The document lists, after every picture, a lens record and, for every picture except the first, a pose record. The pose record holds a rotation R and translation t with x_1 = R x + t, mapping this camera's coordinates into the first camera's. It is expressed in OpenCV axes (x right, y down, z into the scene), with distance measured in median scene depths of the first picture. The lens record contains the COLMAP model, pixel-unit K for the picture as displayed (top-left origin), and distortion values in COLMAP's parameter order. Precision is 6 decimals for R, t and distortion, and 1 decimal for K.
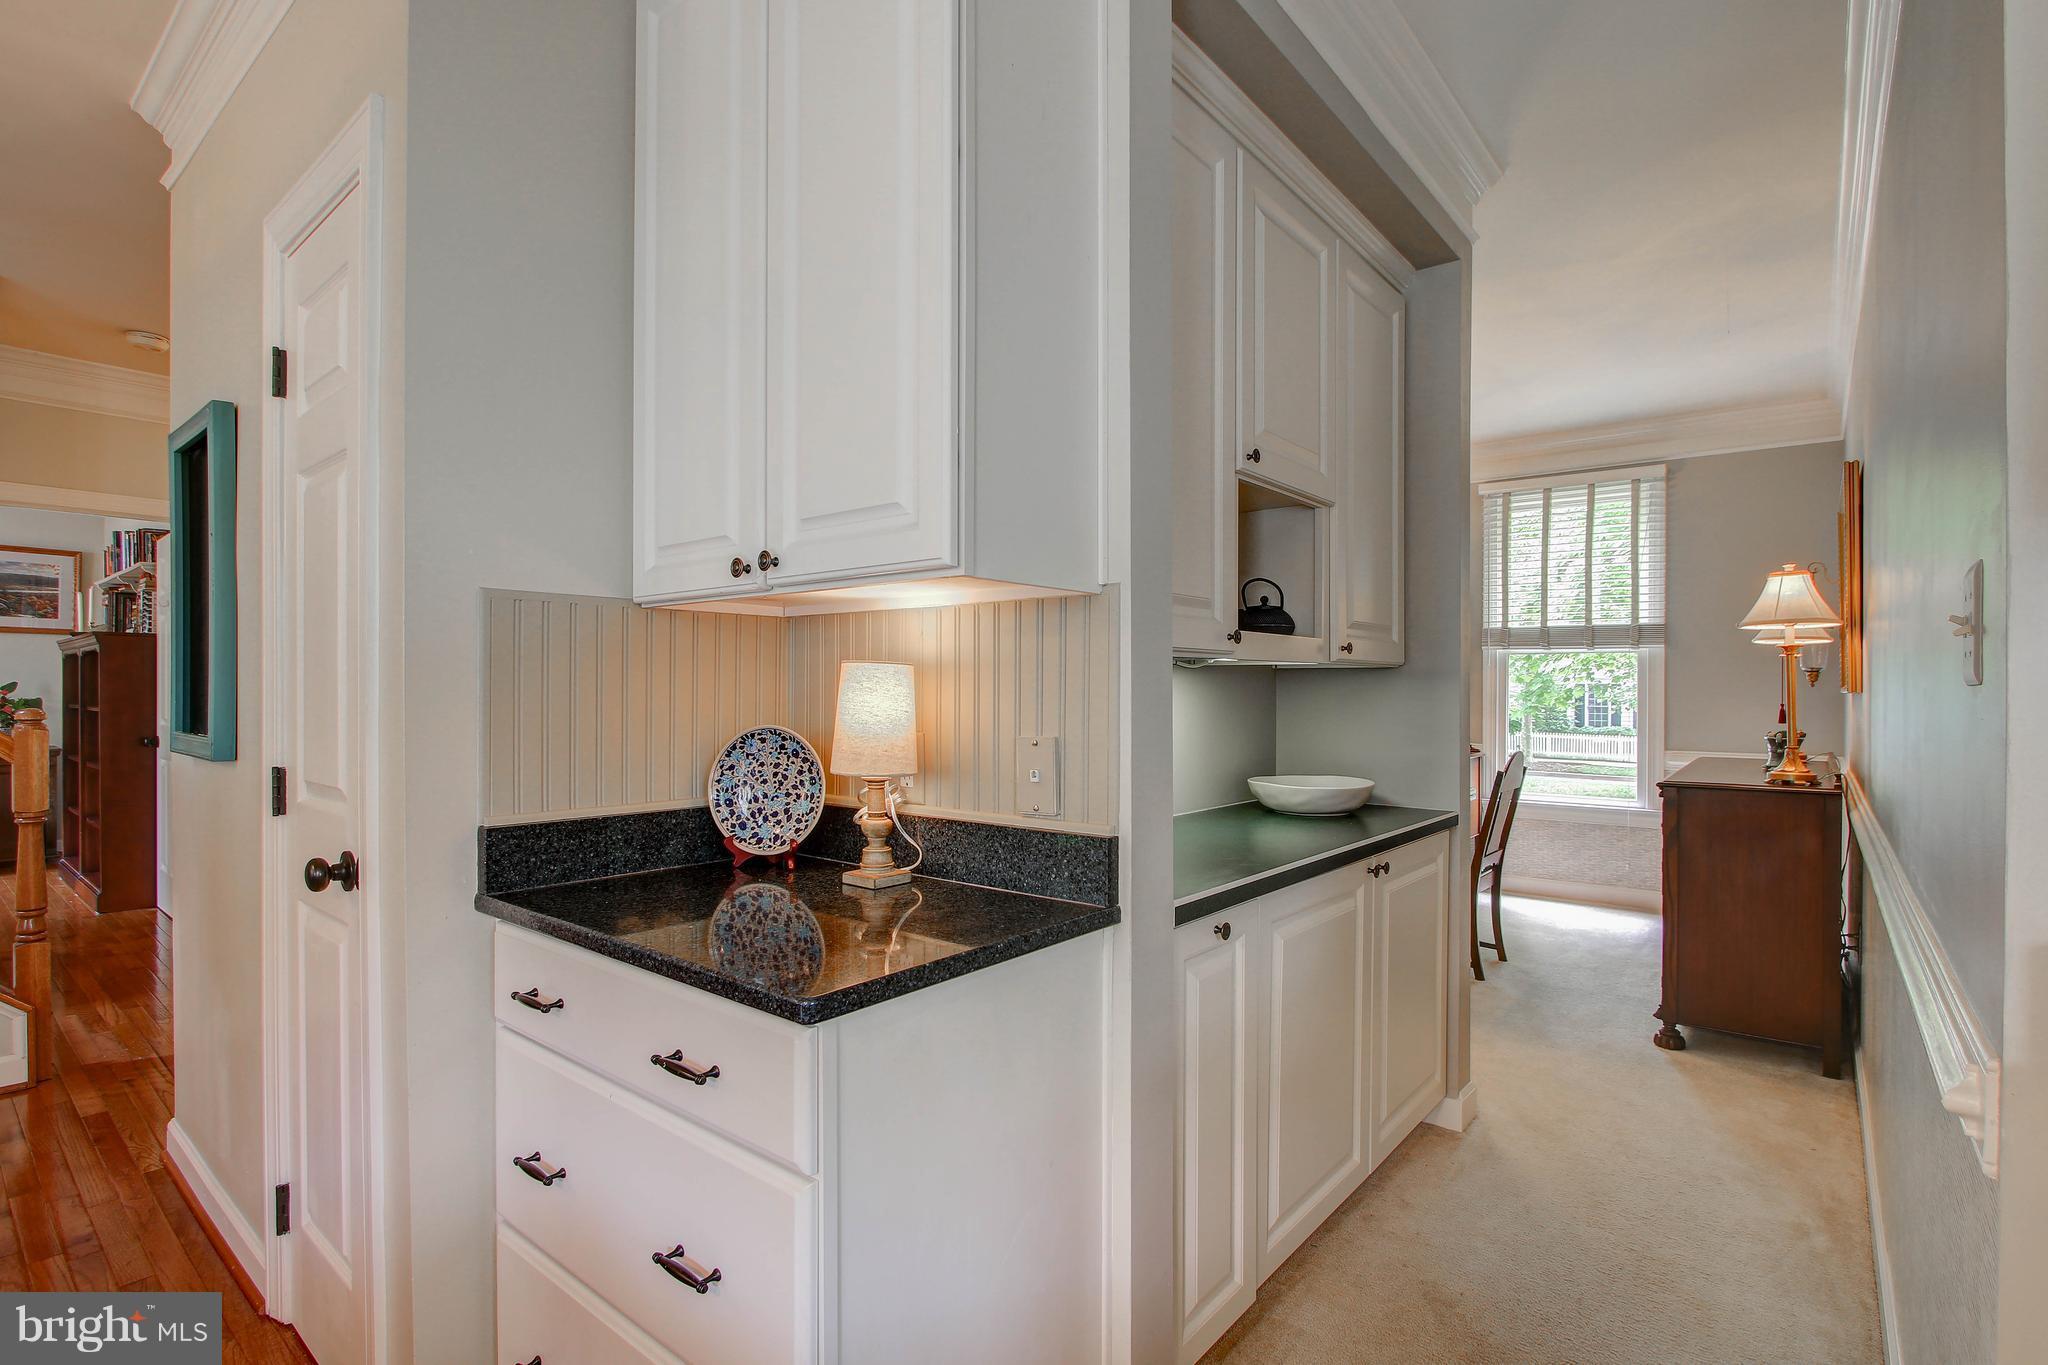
lens RADIAL K [[934.5, 0, 1024.4], [0, 934.5, 701.4], [0, 0, 1]] dist [-0.016695, 0.000064]
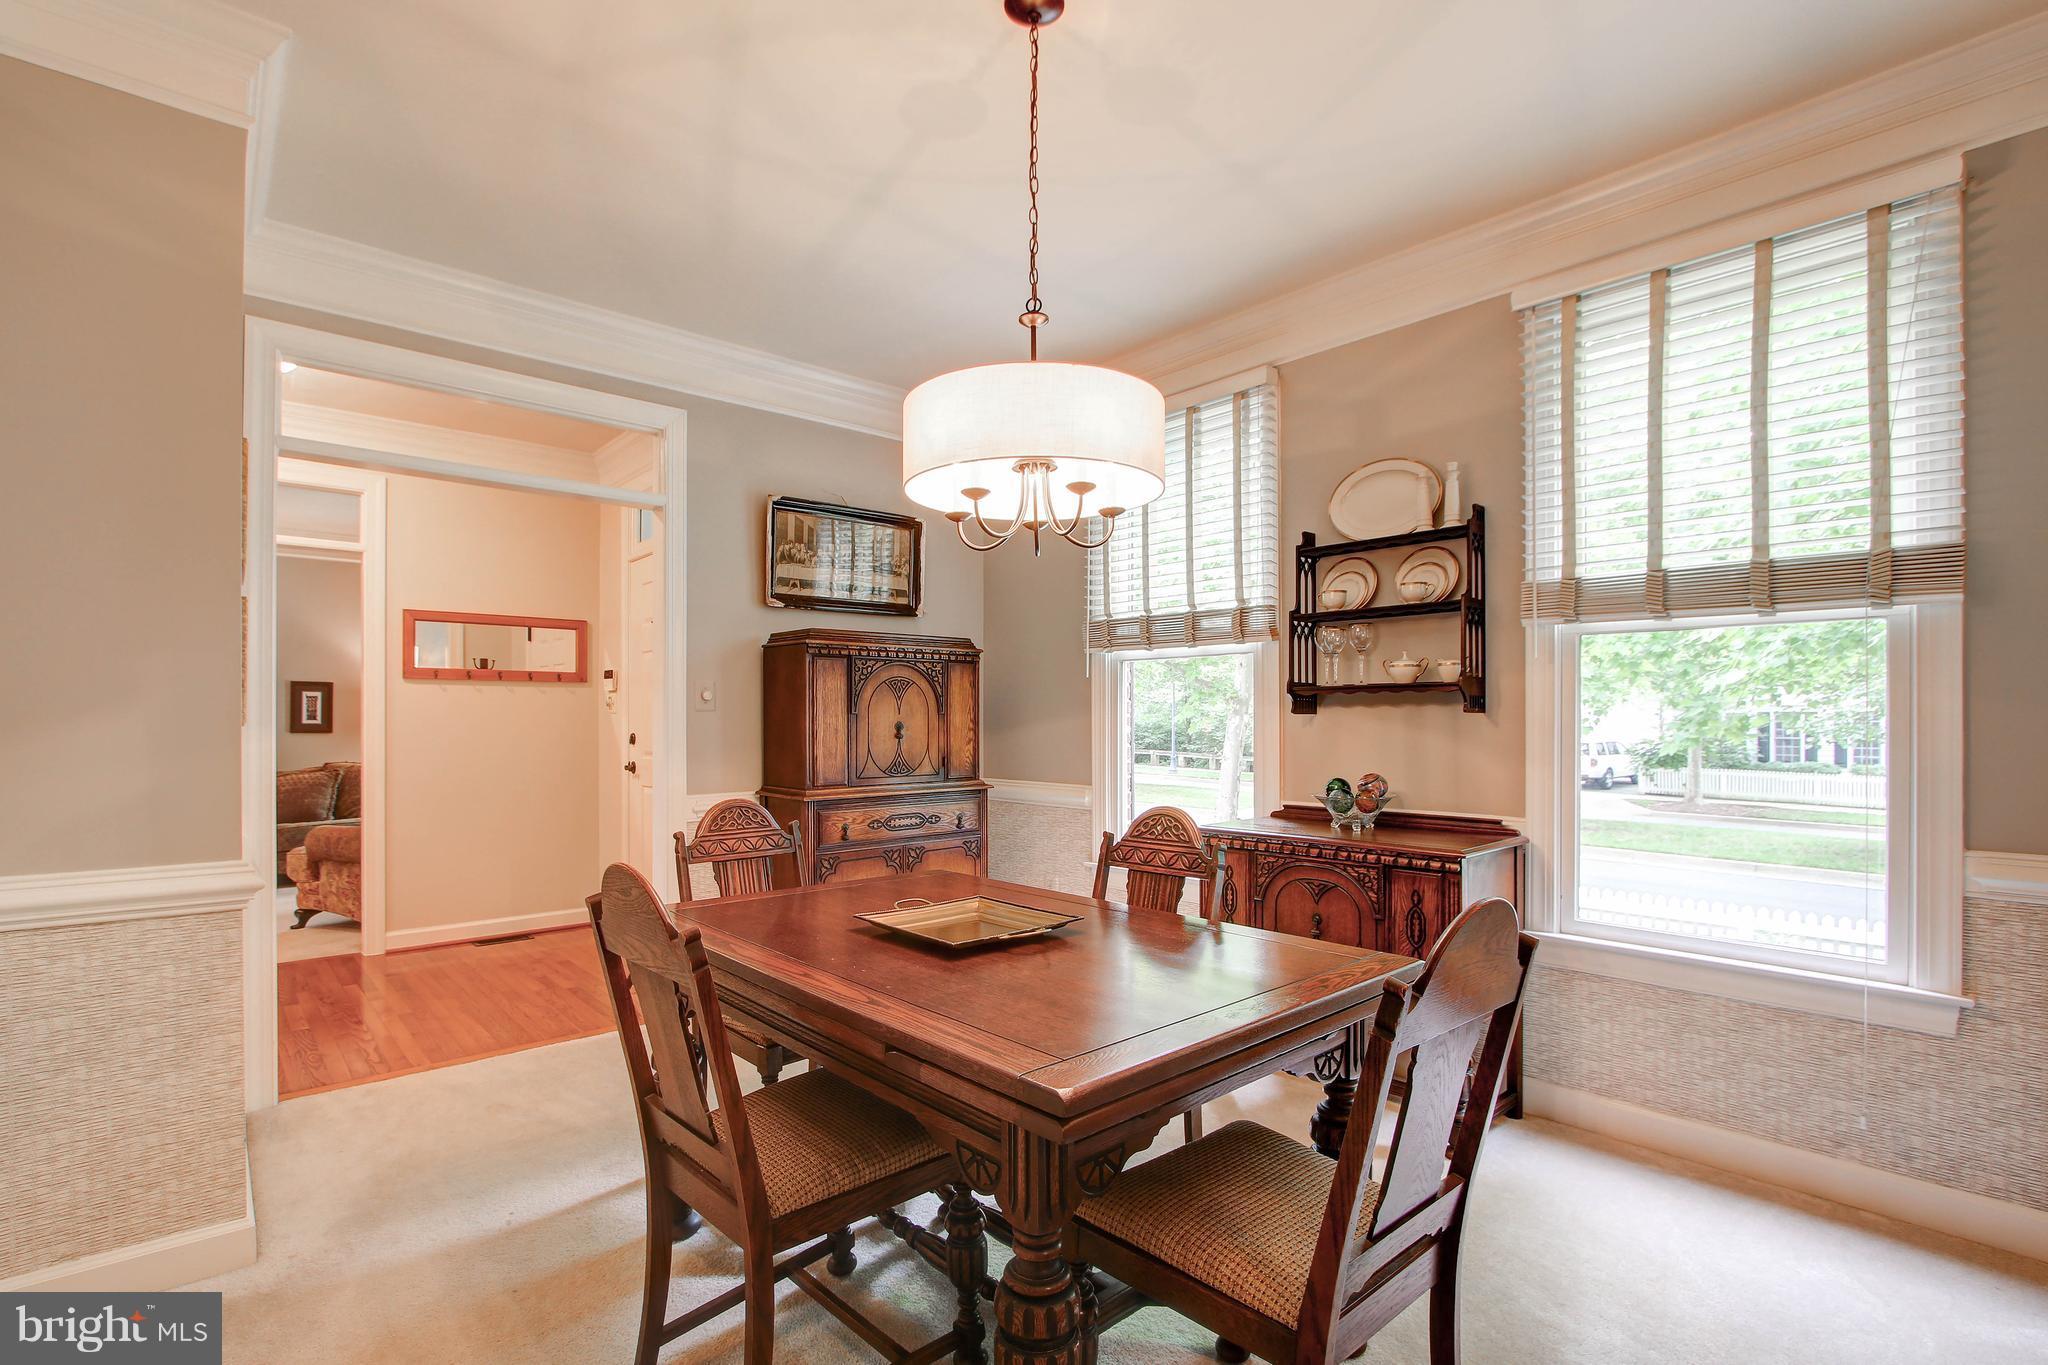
lens RADIAL K [[911.5, 0, 1029.3], [0, 911.5, 726.3], [0, 0, 1]] dist [-0.013612, -0.000213]
pose [[0.989467, -0.000479, -0.144758, 0.307775], [-0.000408, 0.999981, -0.006097, -0.000403], [0.144758, 0.006092, 0.989448, 0.496995]]
